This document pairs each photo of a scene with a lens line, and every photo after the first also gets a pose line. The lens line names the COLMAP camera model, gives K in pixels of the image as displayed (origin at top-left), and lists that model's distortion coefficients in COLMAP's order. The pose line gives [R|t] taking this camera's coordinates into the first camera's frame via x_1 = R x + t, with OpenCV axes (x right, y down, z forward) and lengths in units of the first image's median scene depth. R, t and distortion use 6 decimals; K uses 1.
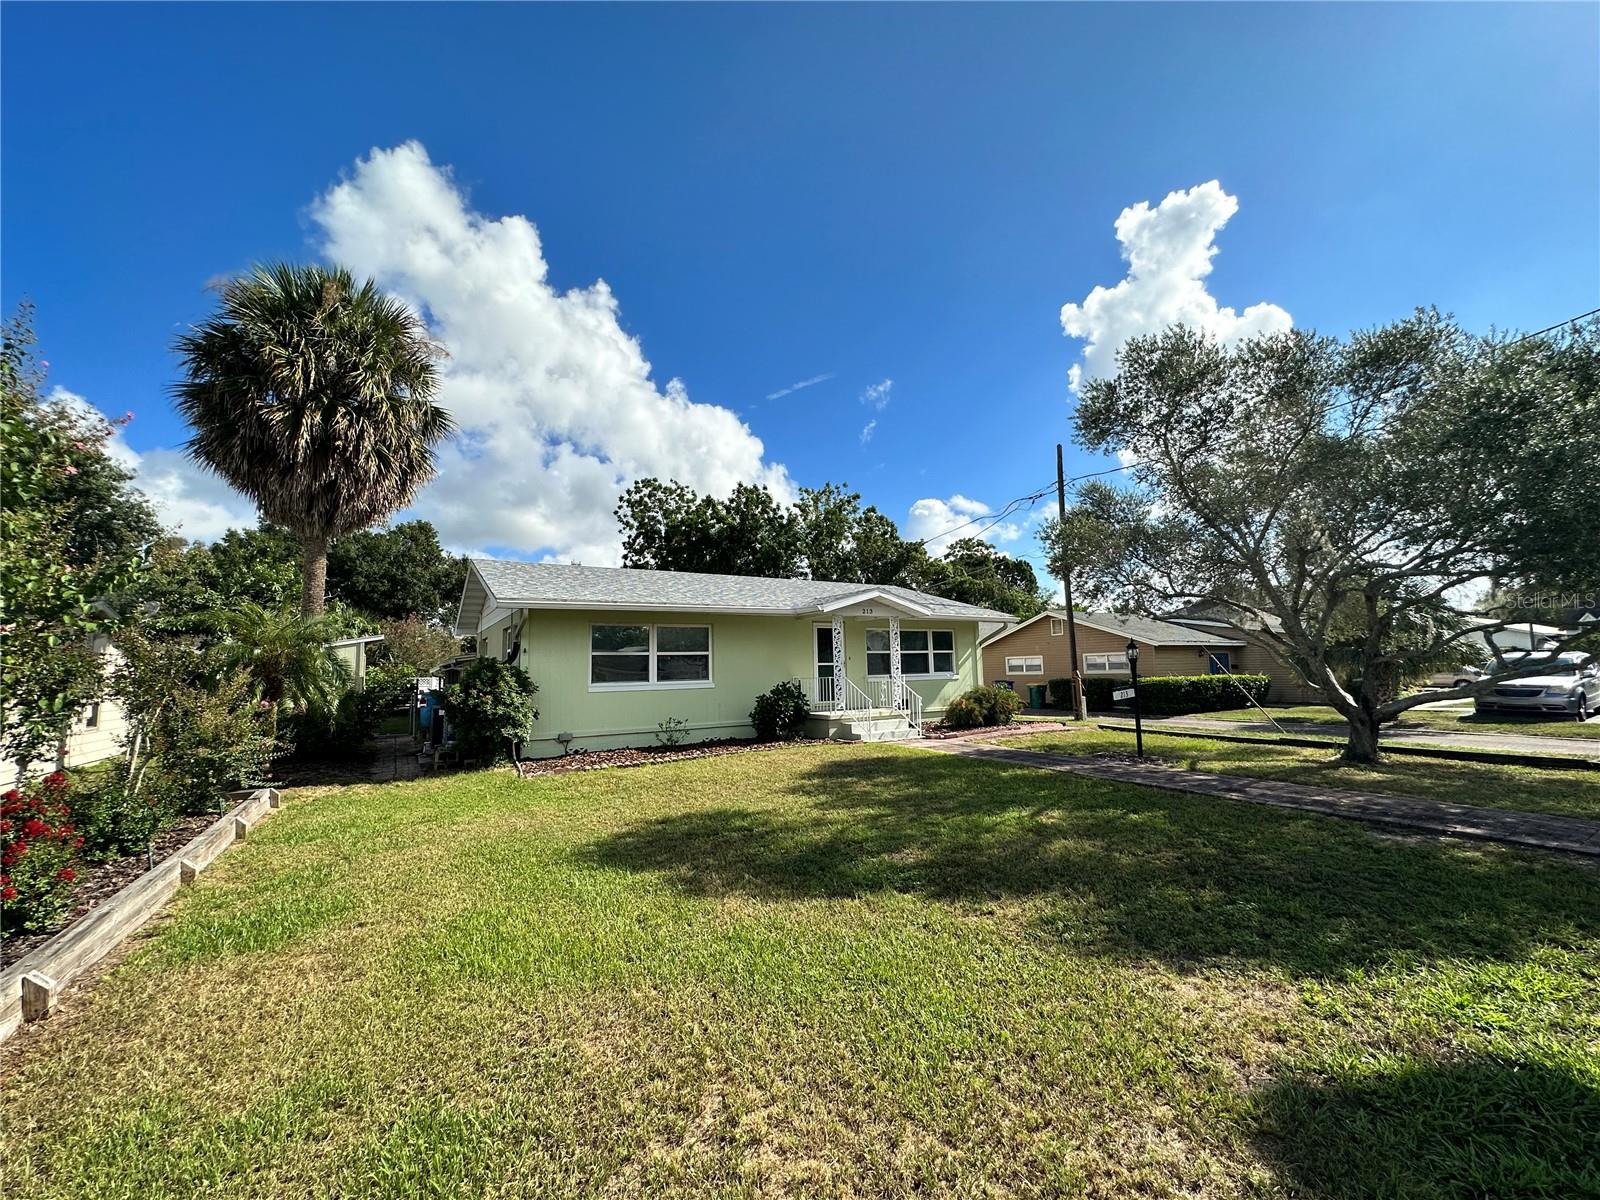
lens RADIAL K [[640.0, 0, 796.4], [0, 640.0, 597.9], [0, 0, 1]] dist [-0.002120, -0.000197]
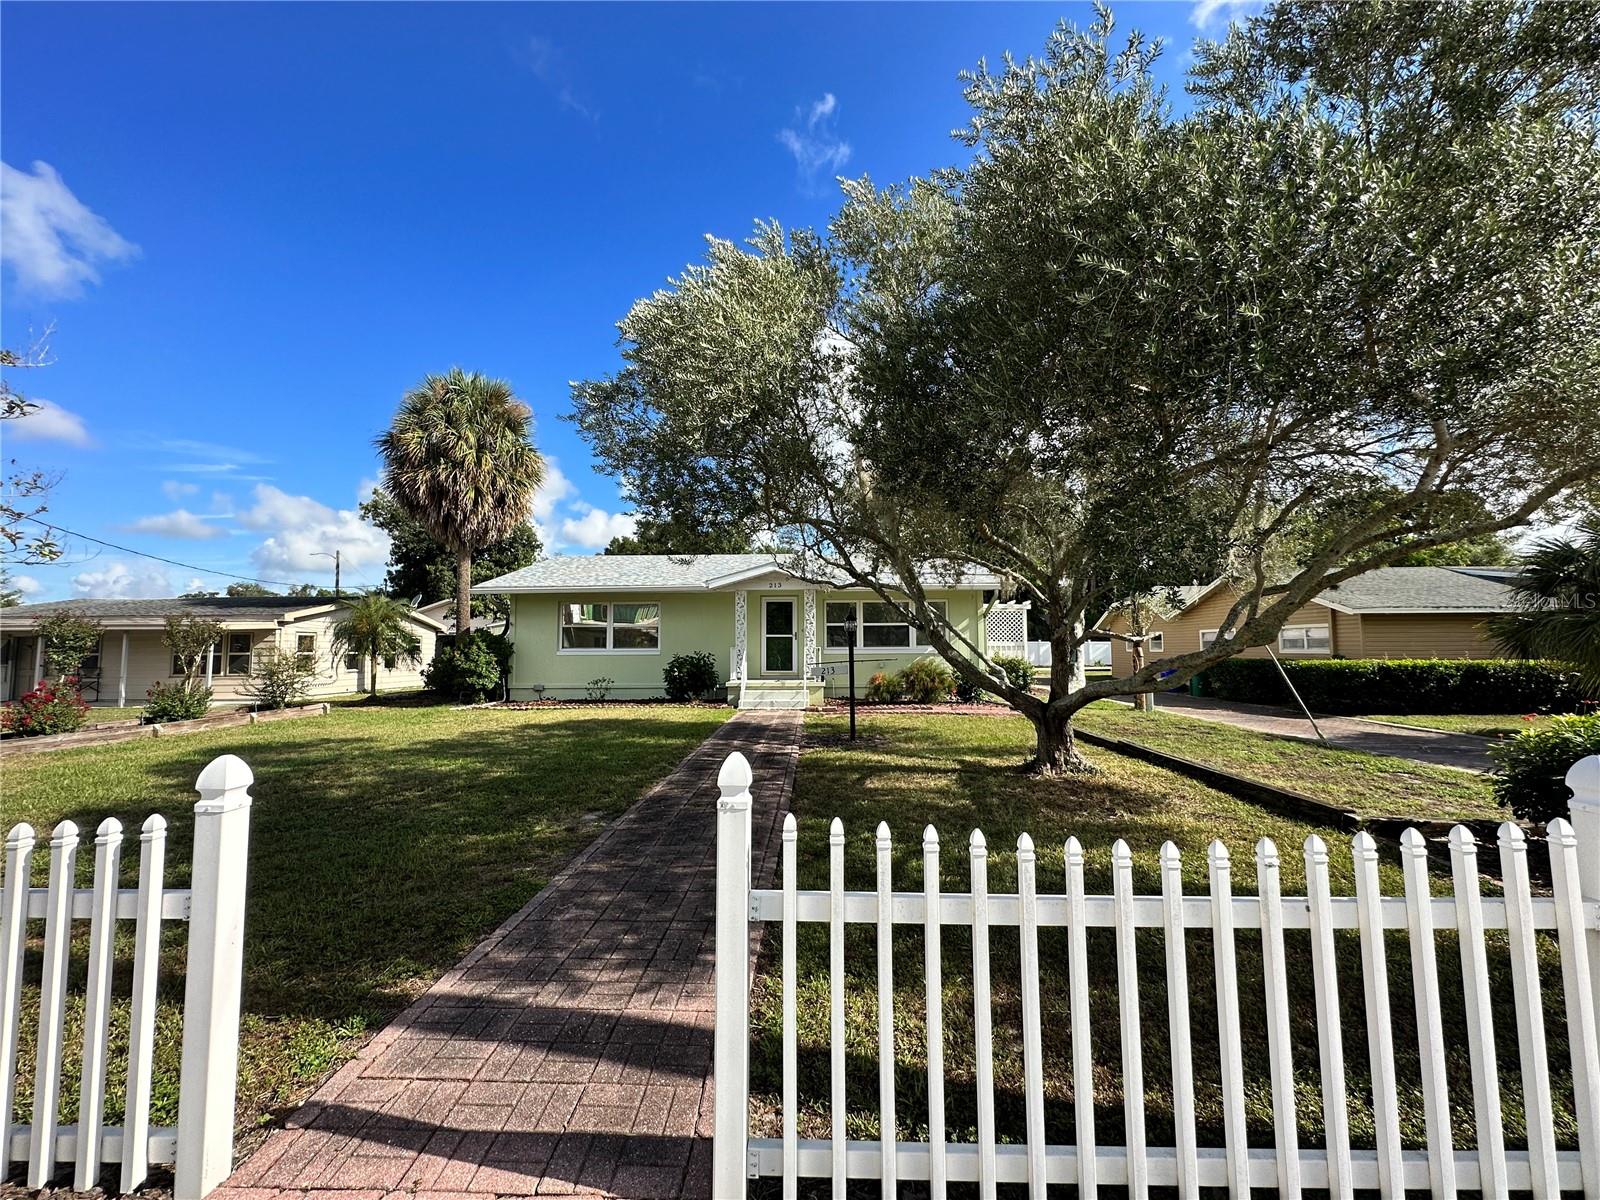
lens RADIAL K [[640.0, 0, 796.4], [0, 640.0, 597.9], [0, 0, 1]] dist [-0.002120, -0.000197]
pose [[0.837196, -0.020753, -0.546509, 0.761770], [0.051078, 0.997879, 0.040353, -0.001138], [0.544513, -0.061698, 0.836480, 0.150371]]
